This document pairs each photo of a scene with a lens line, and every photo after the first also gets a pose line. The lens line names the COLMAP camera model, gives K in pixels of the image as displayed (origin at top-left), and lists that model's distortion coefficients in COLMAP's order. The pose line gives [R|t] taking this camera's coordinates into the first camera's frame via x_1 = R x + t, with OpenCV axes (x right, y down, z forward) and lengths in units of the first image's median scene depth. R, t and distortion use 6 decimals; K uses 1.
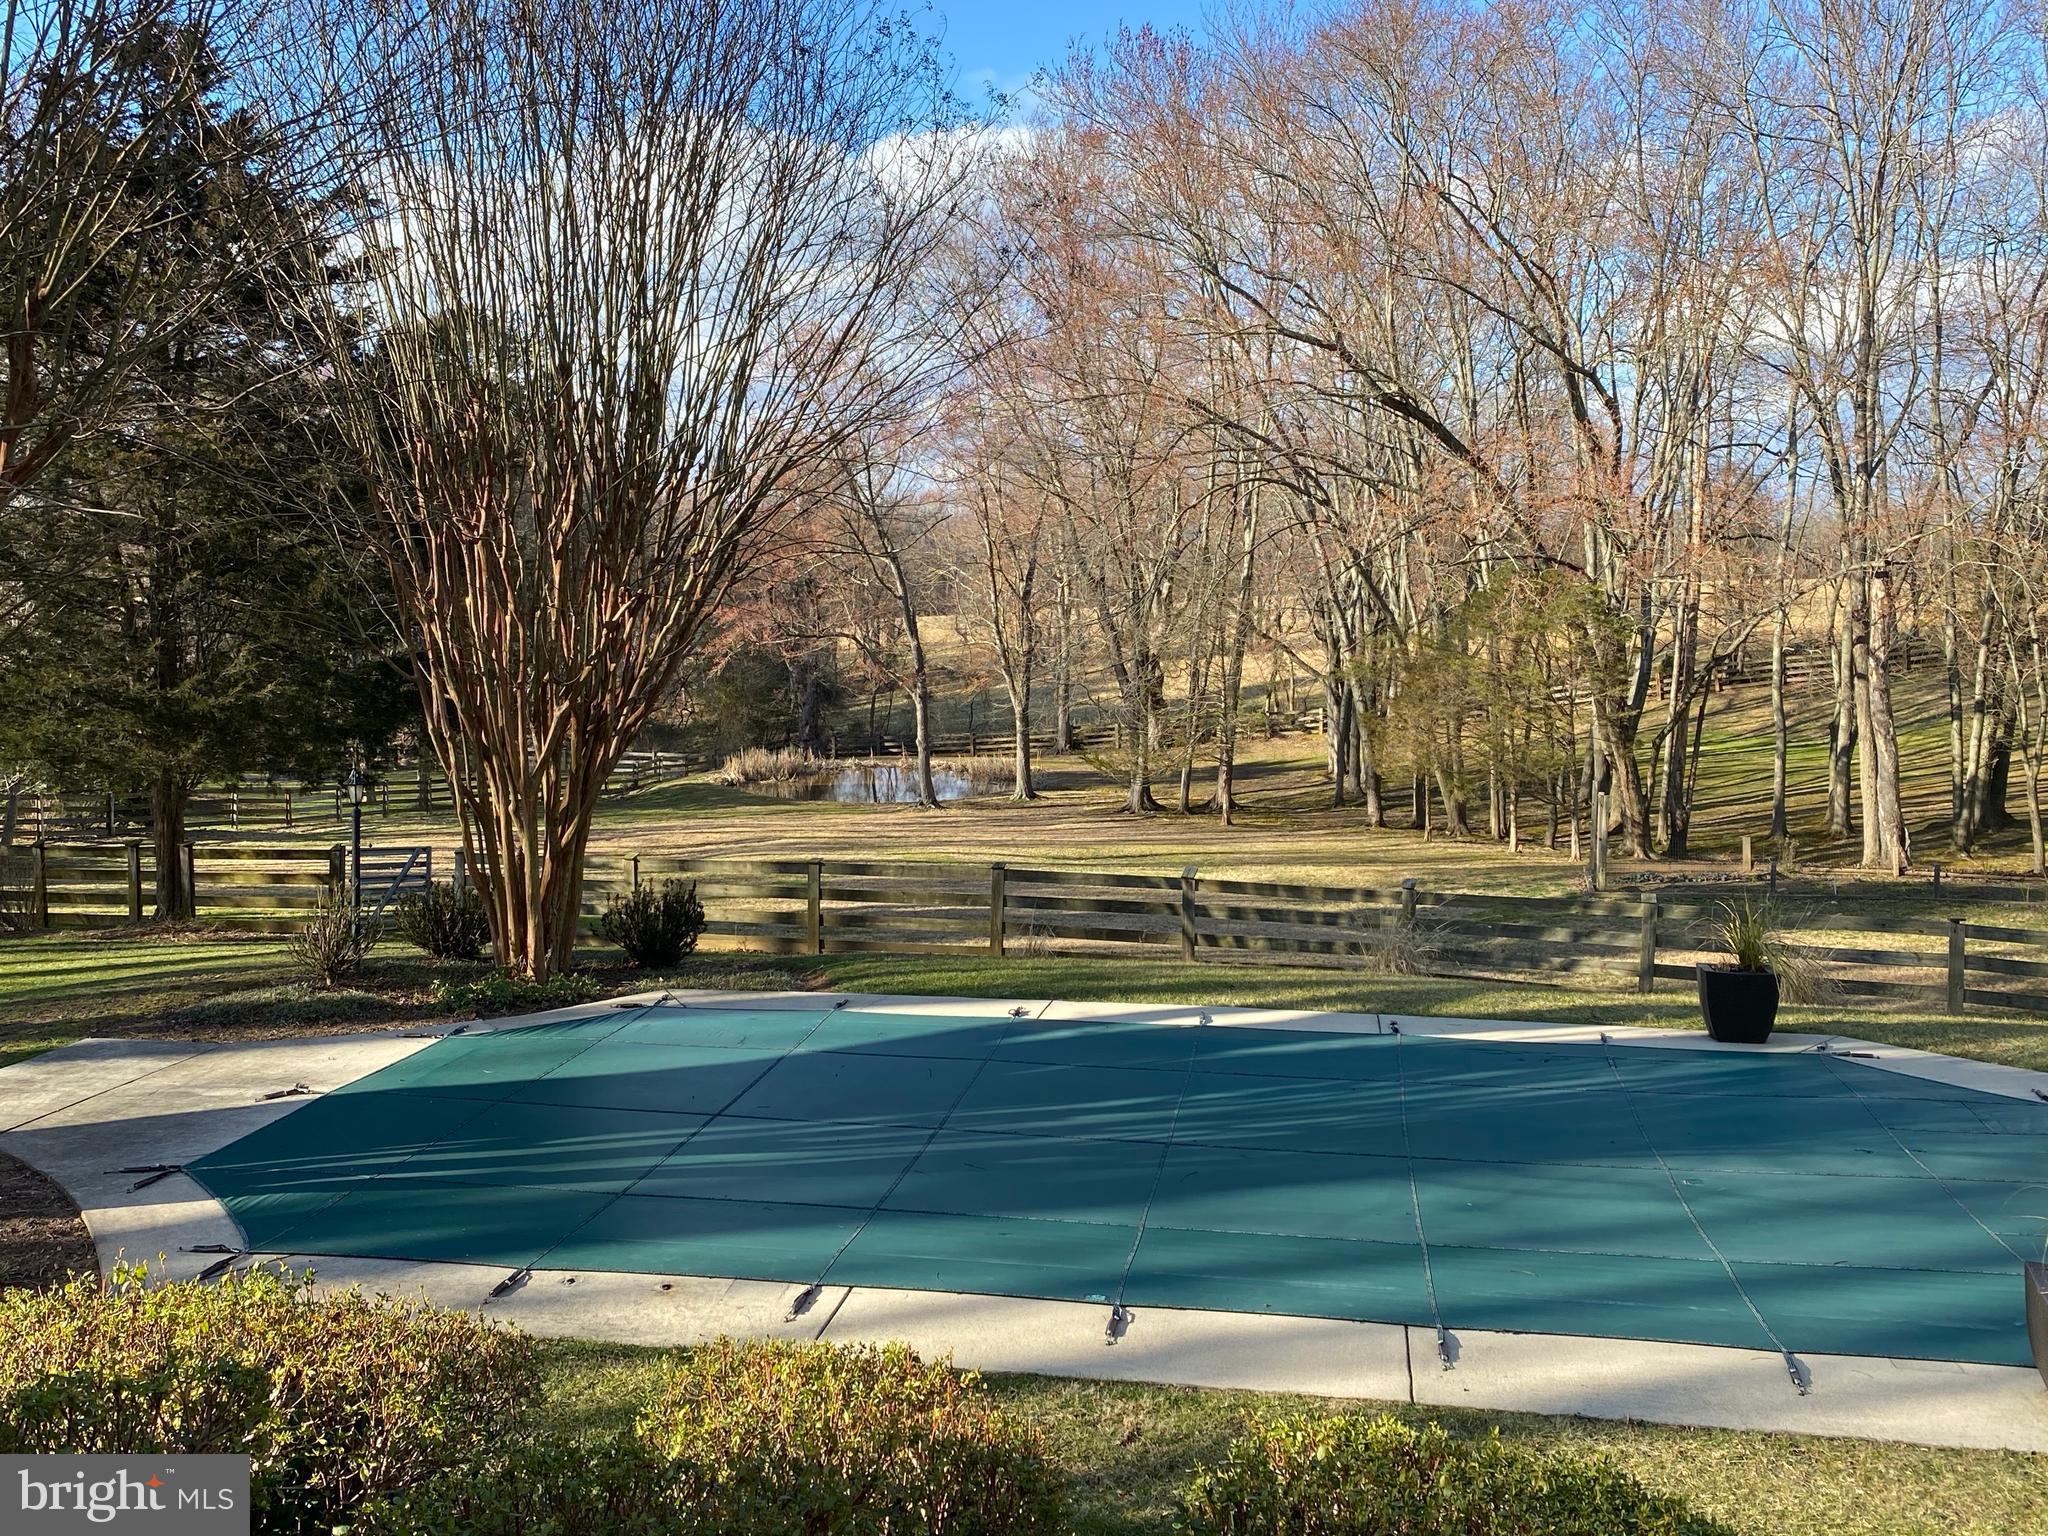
lens RADIAL K [[1827.5, 0, 1024.5], [0, 1827.5, 772.1], [0, 0, 1]] dist [0.046524, 0.001227]
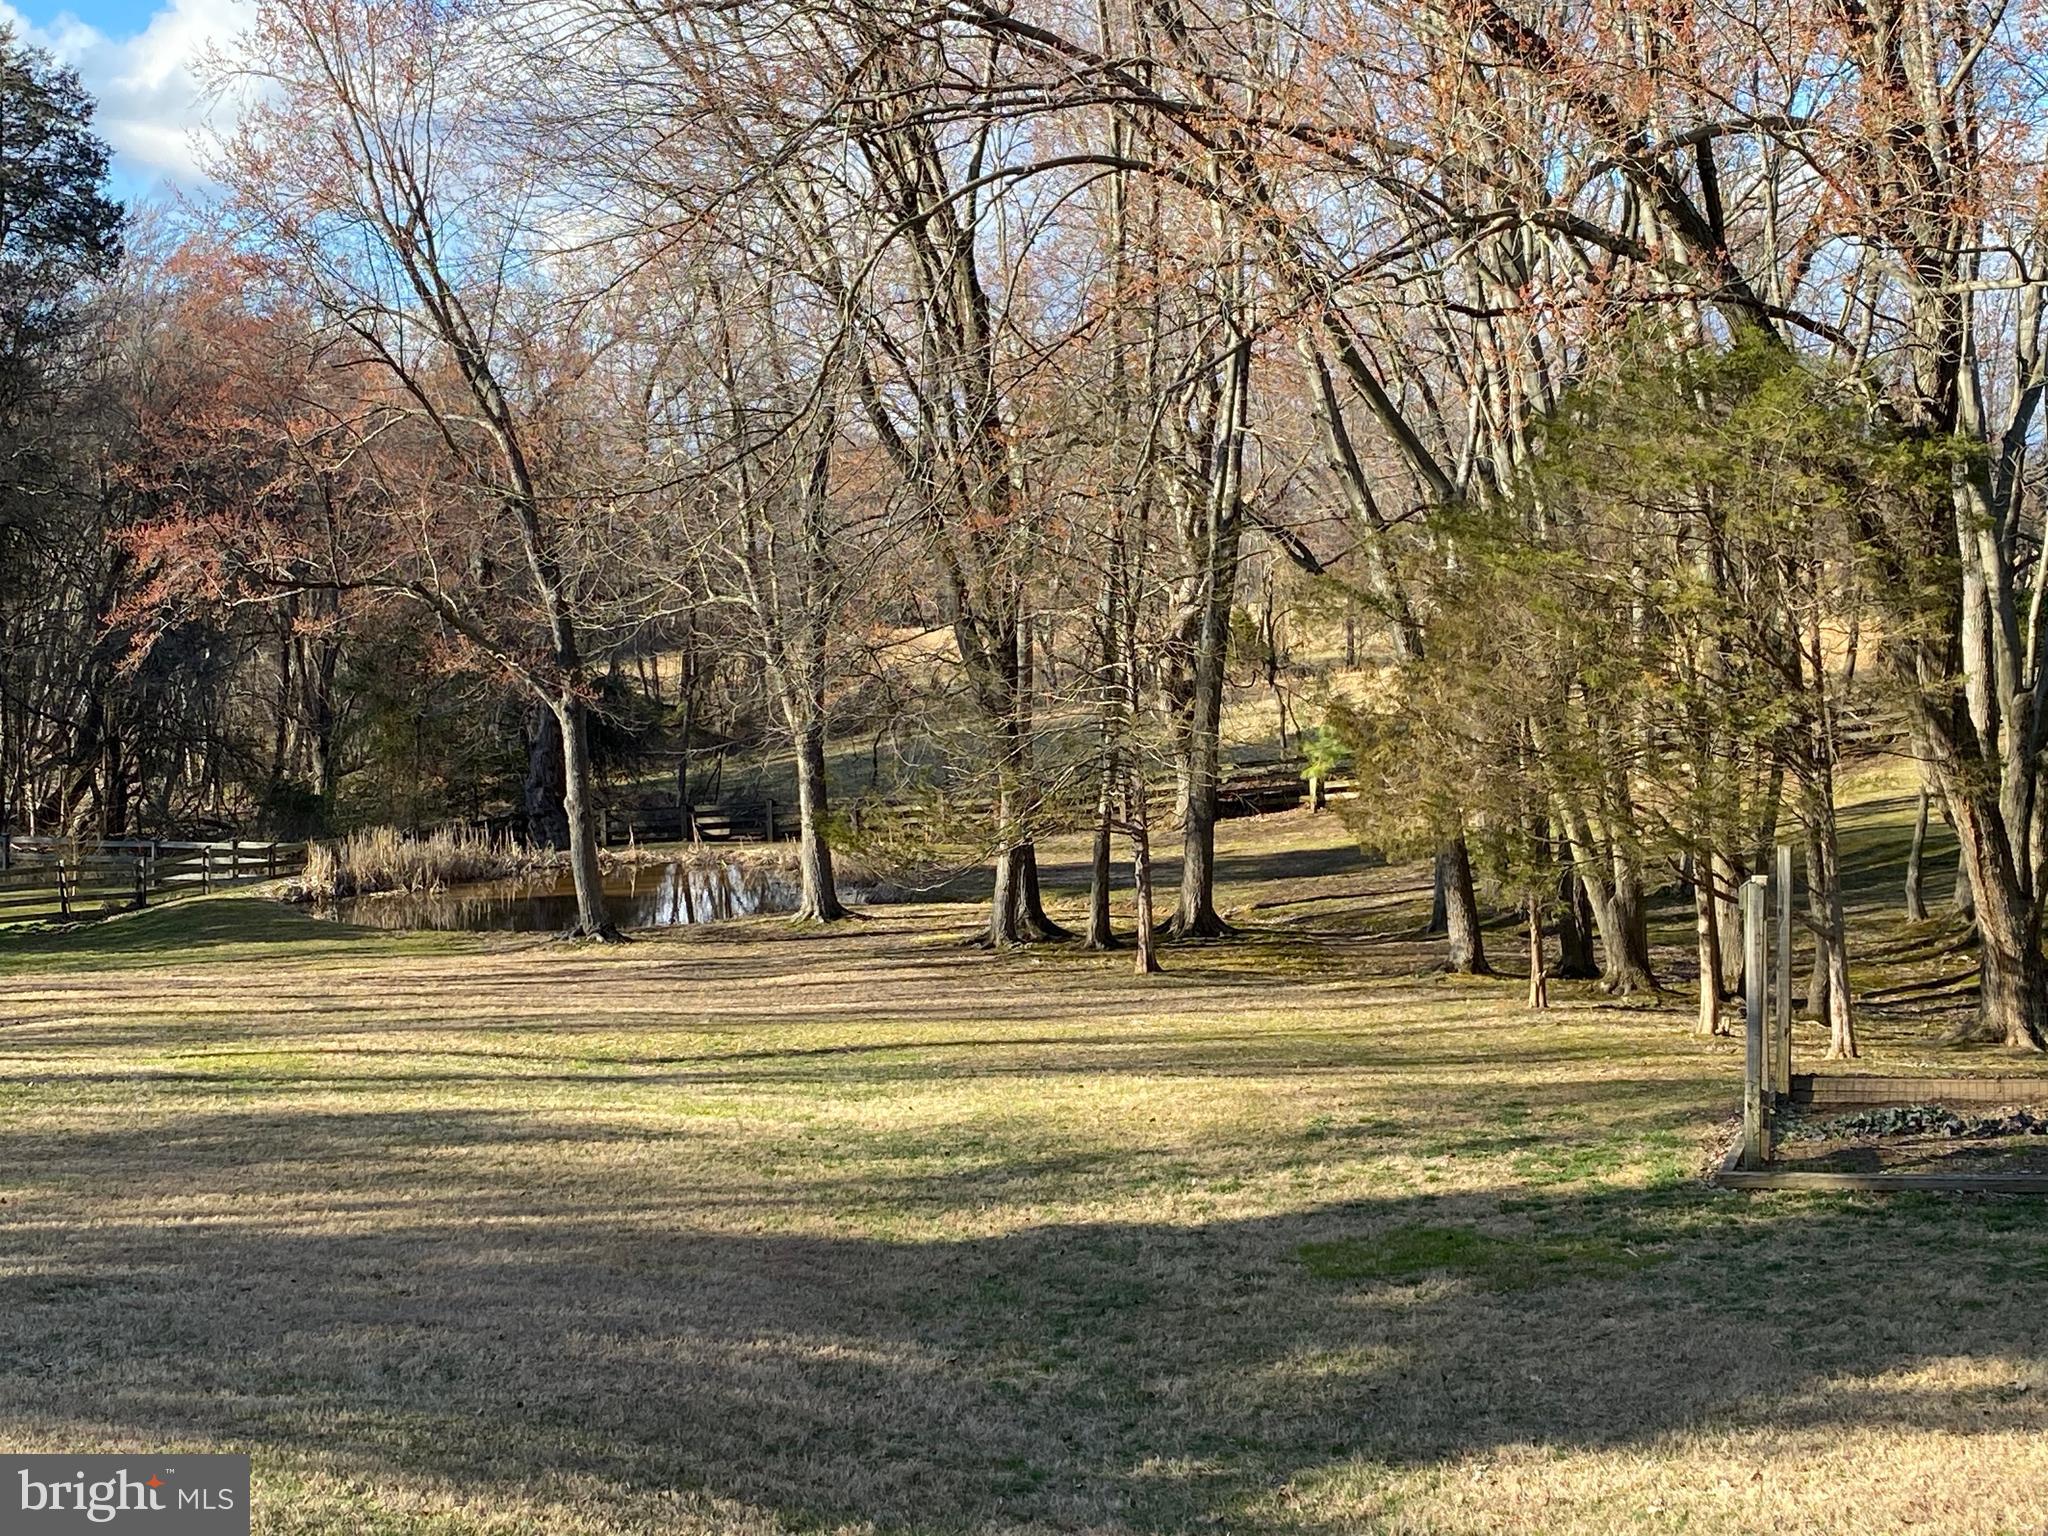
lens RADIAL K [[2940.6, 0, 1021.0], [0, 2940.6, 755.4], [0, 0, 1]] dist [0.095340, 0.000000]
pose [[0.995851, -0.017180, -0.089363, 0.145068], [0.013279, 0.998940, -0.044065, 0.007139], [0.090026, 0.042695, 0.995024, 0.275855]]
